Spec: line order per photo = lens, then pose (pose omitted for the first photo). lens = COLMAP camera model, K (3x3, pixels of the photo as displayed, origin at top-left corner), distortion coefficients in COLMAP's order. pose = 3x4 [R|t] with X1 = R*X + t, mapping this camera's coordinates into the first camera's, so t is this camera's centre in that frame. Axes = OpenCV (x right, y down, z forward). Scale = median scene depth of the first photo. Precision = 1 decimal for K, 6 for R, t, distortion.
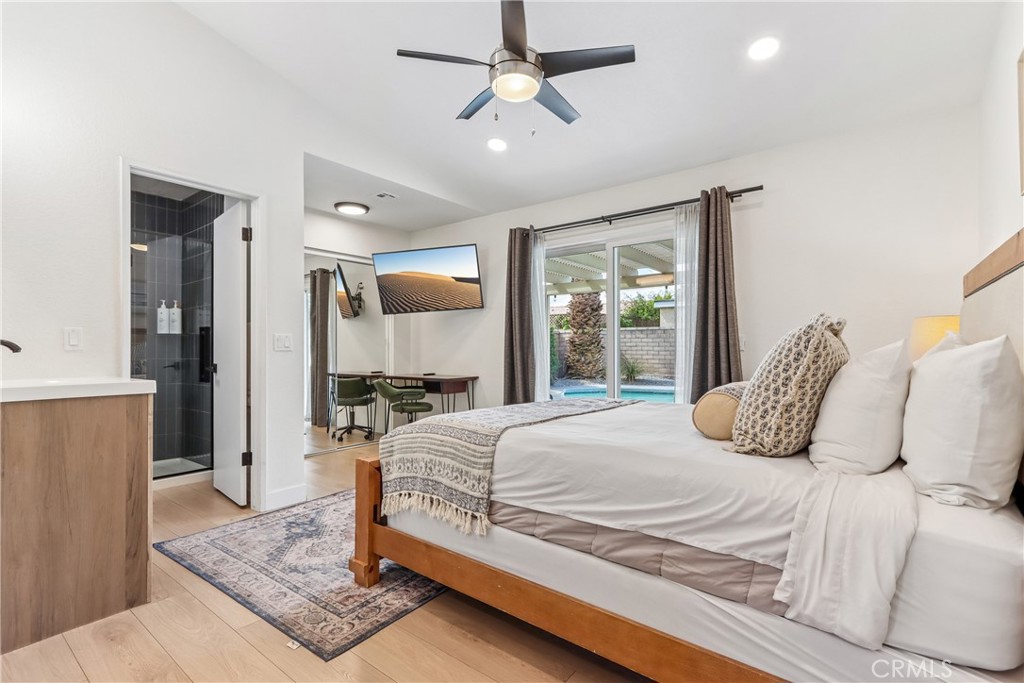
lens RADIAL K [[480.2, 0, 510.2], [0, 480.2, 348.3], [0, 0, 1]] dist [0.000735, 0.000374]
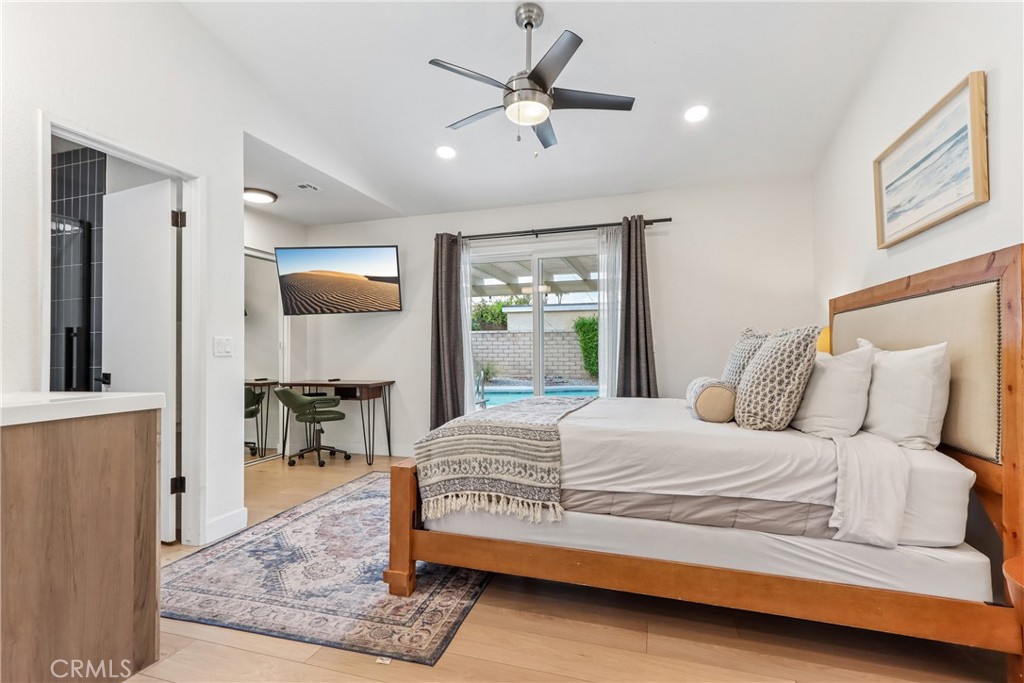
lens RADIAL K [[483.4, 0, 513.7], [0, 483.4, 344.5], [0, 0, 1]] dist [0.002538, 0.000035]
pose [[0.934312, -0.000457, 0.356457, -0.477045], [0.005371, 0.999904, -0.012798, -0.003335], [-0.356416, 0.013872, 0.934224, -0.009095]]
